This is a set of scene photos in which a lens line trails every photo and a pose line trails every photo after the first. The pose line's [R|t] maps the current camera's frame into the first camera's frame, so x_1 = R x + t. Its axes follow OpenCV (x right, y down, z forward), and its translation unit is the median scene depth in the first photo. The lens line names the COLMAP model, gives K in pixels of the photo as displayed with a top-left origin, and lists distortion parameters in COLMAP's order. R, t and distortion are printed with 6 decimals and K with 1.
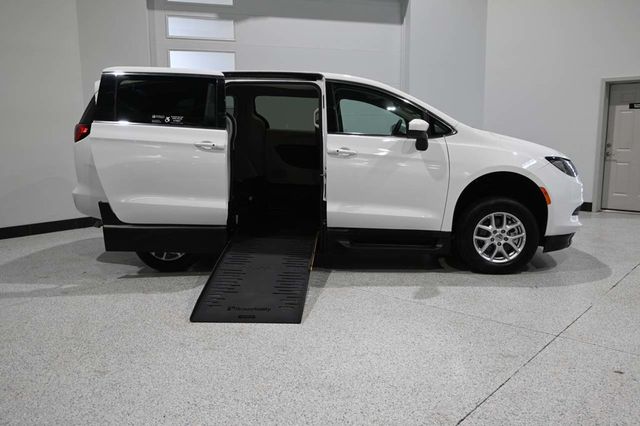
lens RADIAL K [[520.7, 0, 320.0], [0, 520.7, 213.0], [0, 0, 1]] dist [-0.006609, -0.001485]
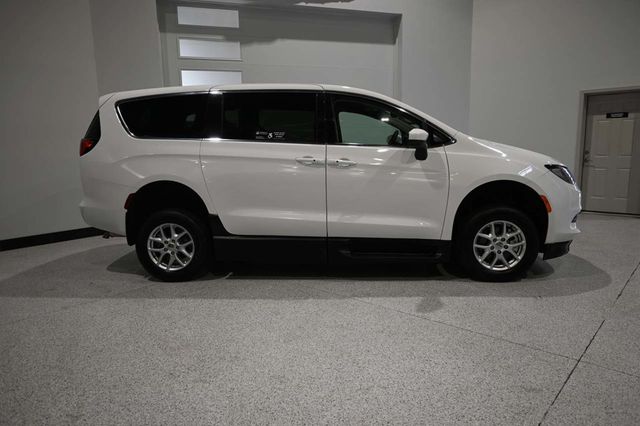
lens RADIAL K [[432.2, 0, 320.0], [0, 432.2, 213.0], [0, 0, 1]] dist [-0.005046, 0.000389]
pose [[0.999905, -0.012266, -0.006210, 0.004435], [0.012287, 0.999919, 0.003365, -0.023032], [0.006169, -0.003441, 0.999975, 0.163953]]
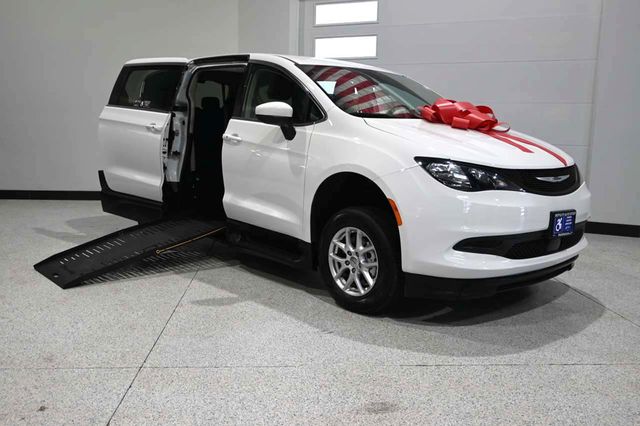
lens RADIAL K [[574.3, 0, 320.0], [0, 574.3, 213.0], [0, 0, 1]] dist [0.003167, 0.000819]
pose [[0.710336, 0.128272, -0.692076, 0.868928], [-0.133144, 0.989990, 0.046831, -0.053277], [0.691155, 0.058880, 0.720304, 0.372108]]
